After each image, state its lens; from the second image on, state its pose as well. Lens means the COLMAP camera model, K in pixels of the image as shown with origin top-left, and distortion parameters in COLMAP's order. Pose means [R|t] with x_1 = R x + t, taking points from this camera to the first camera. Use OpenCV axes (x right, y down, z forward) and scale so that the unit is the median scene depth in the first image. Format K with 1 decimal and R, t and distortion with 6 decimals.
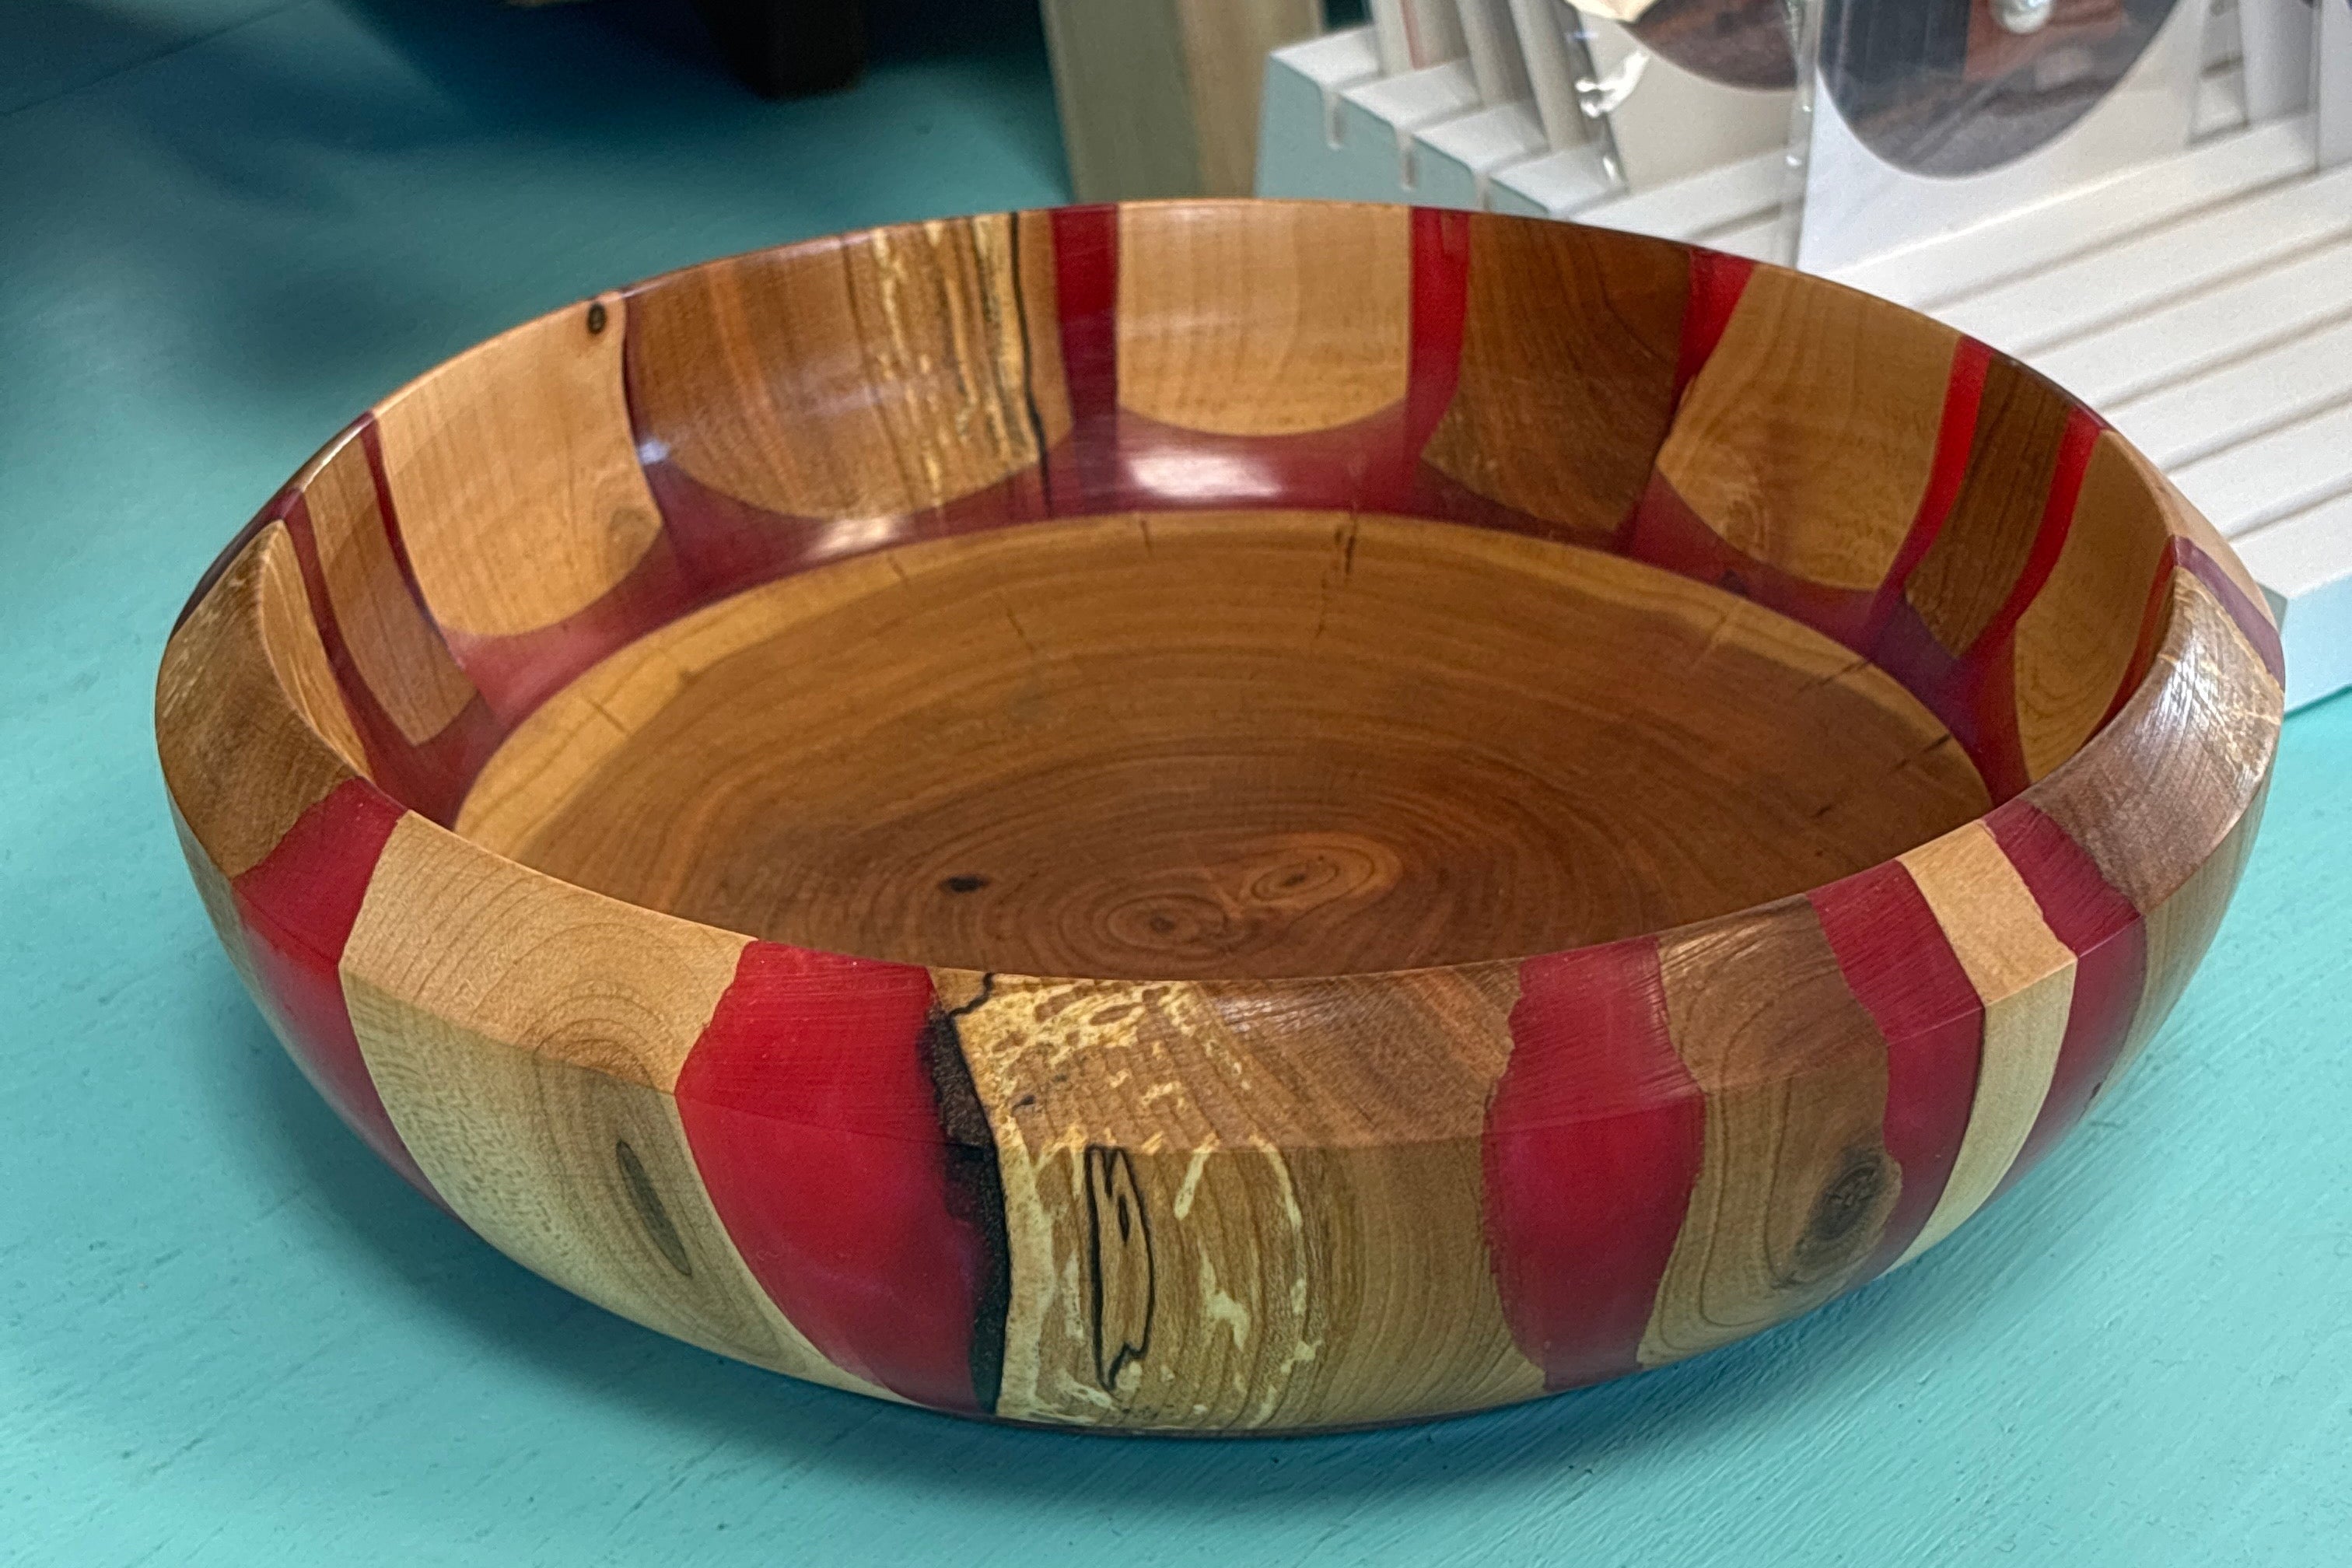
lens RADIAL K [[4649.9, 0, 1122.3], [0, 4649.9, 792.4], [0, 0, 1]] dist [0.253430, 0.140805]
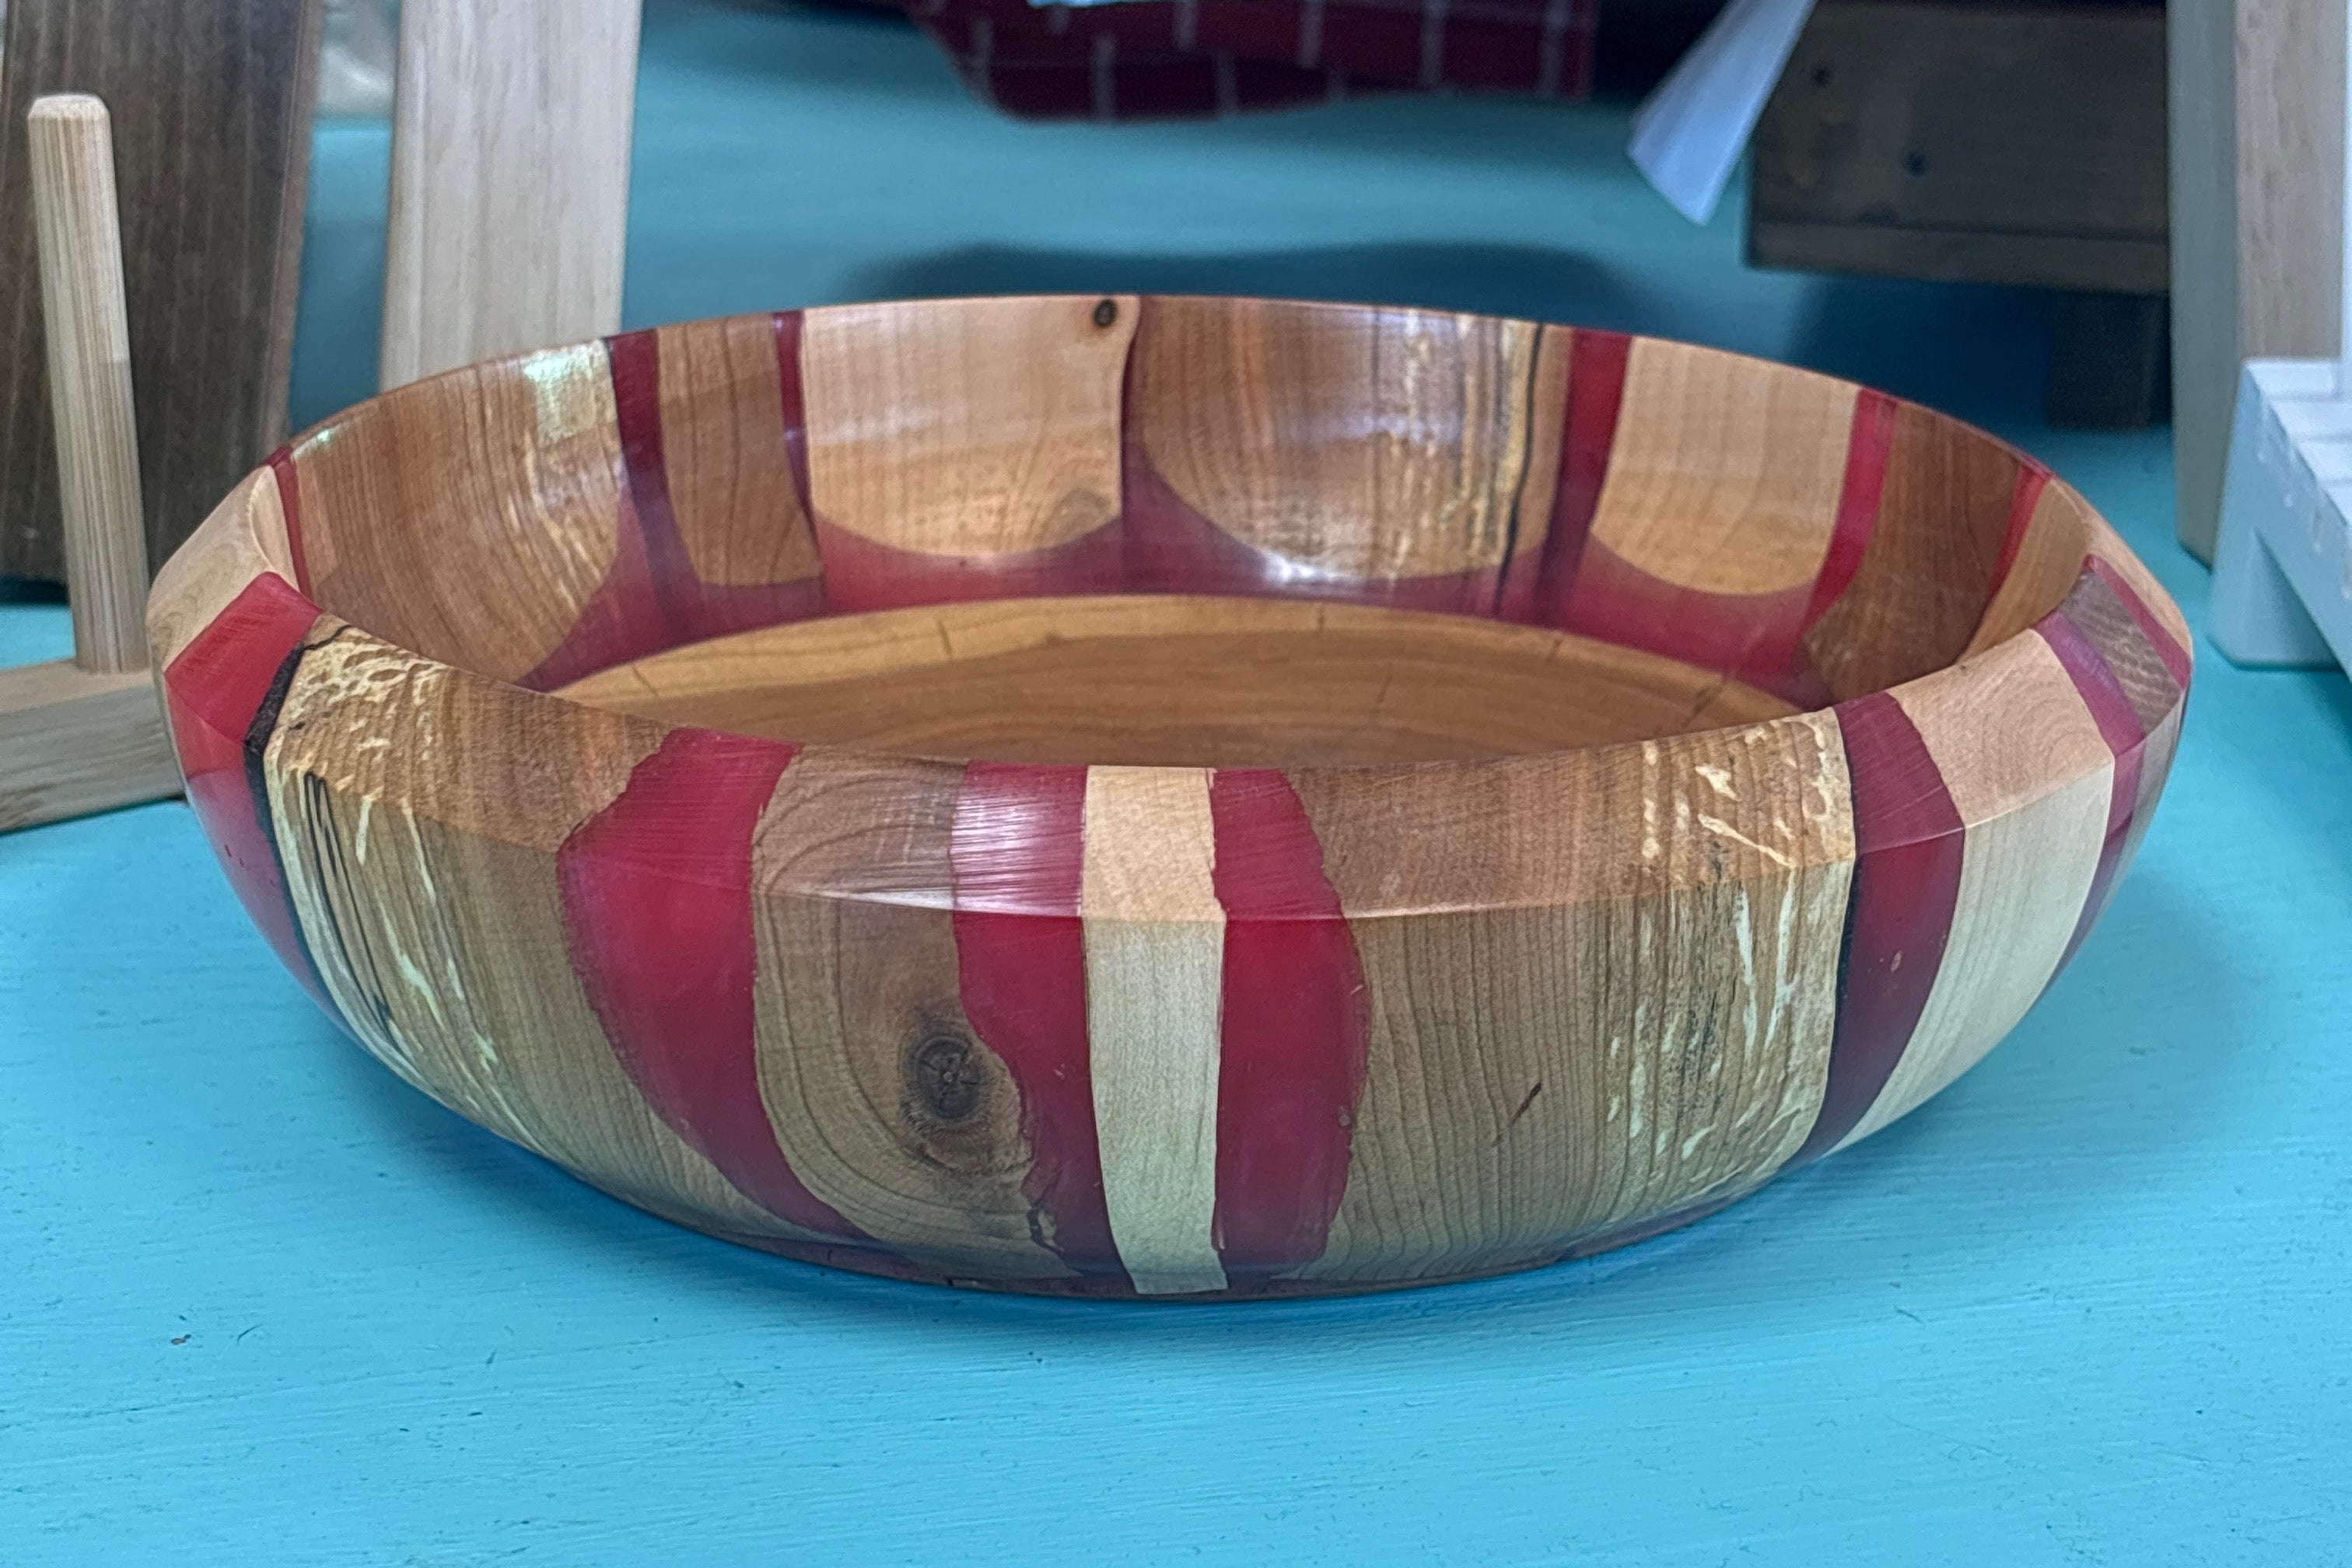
lens RADIAL K [[4633.0, 0, 1177.9], [0, 4633.0, 934.0], [0, 0, 1]] dist [0.240252, 0.003337]
pose [[0.746225, 0.258619, -0.613404, 0.586963], [-0.330641, 0.943747, -0.004339, 0.033944], [0.577776, 0.206054, 0.789757, 0.172146]]
